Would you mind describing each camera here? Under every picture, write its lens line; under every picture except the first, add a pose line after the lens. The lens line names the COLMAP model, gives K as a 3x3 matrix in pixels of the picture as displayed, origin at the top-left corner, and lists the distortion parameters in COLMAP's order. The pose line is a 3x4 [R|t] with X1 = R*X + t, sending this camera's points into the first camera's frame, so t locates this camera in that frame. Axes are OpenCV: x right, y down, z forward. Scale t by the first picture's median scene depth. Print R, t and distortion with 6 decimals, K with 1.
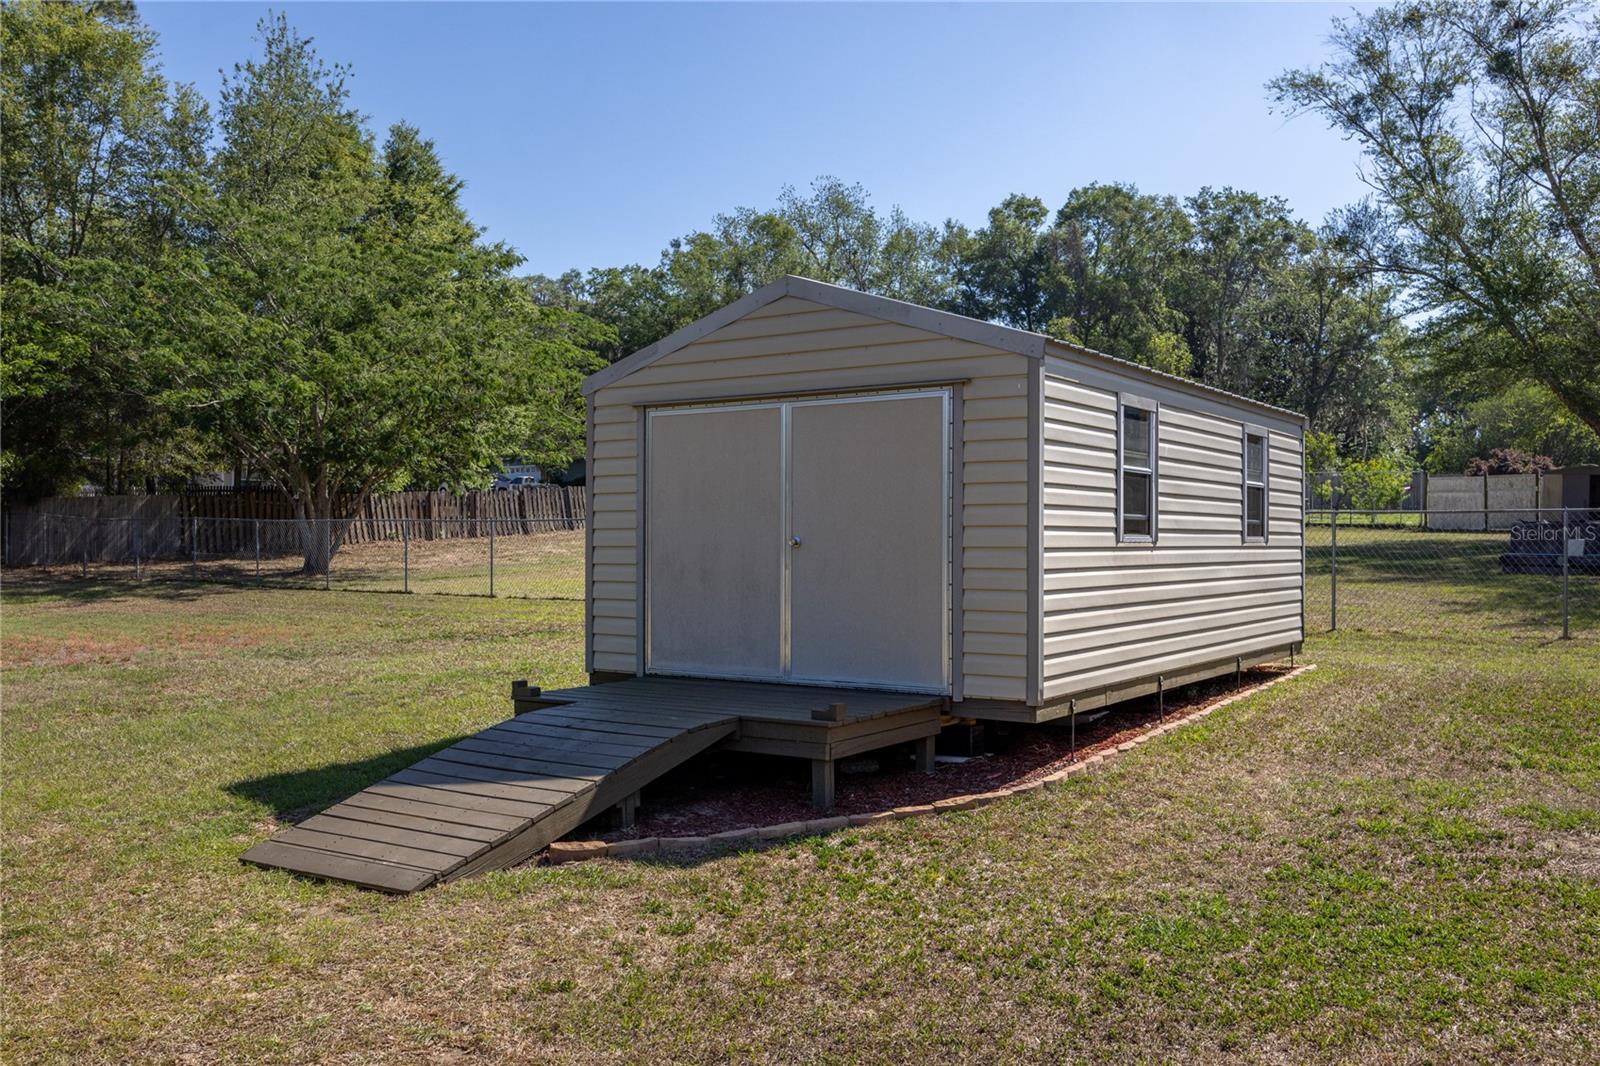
lens RADIAL K [[1344.2, 0, 802.3], [0, 1344.2, 538.0], [0, 0, 1]] dist [-0.006616, -0.002004]
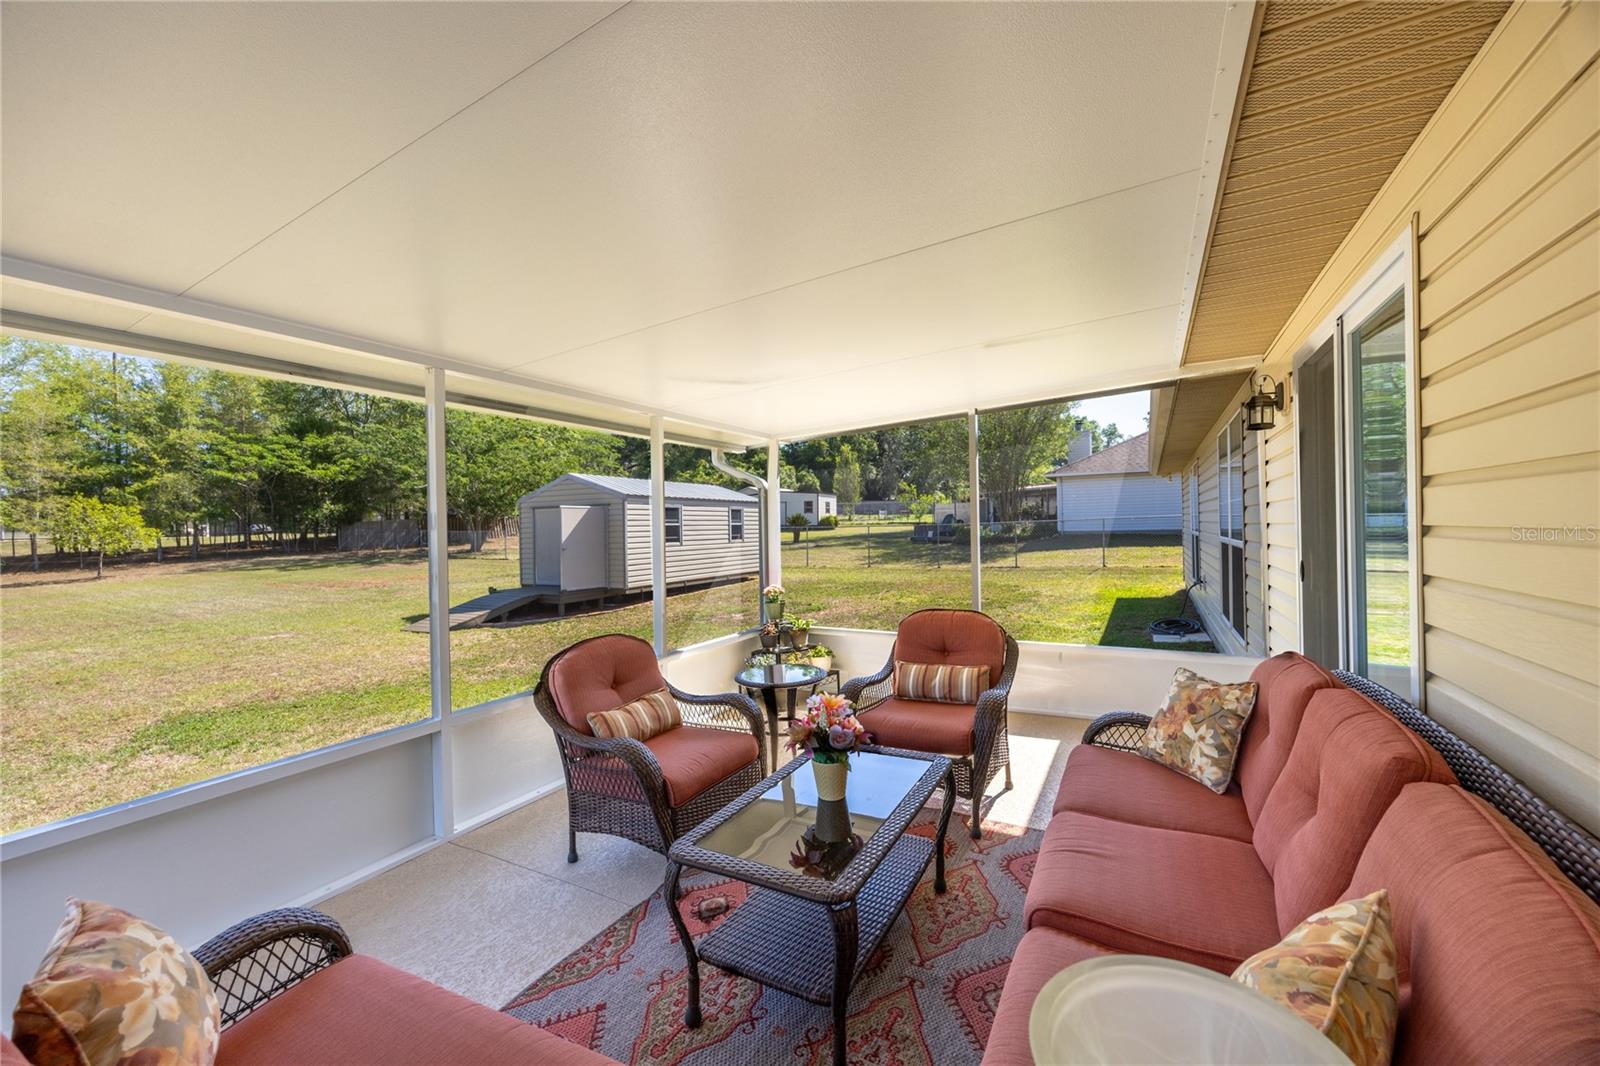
lens RADIAL K [[618.0, 0, 799.9], [0, 618.0, 528.7], [0, 0, 1]] dist [-0.001045, -0.000752]
pose [[0.994306, -0.016283, 0.105307, 0.173809], [0.015850, 0.999862, 0.004946, -0.017866], [-0.105373, -0.003249, 0.994427, -0.291131]]
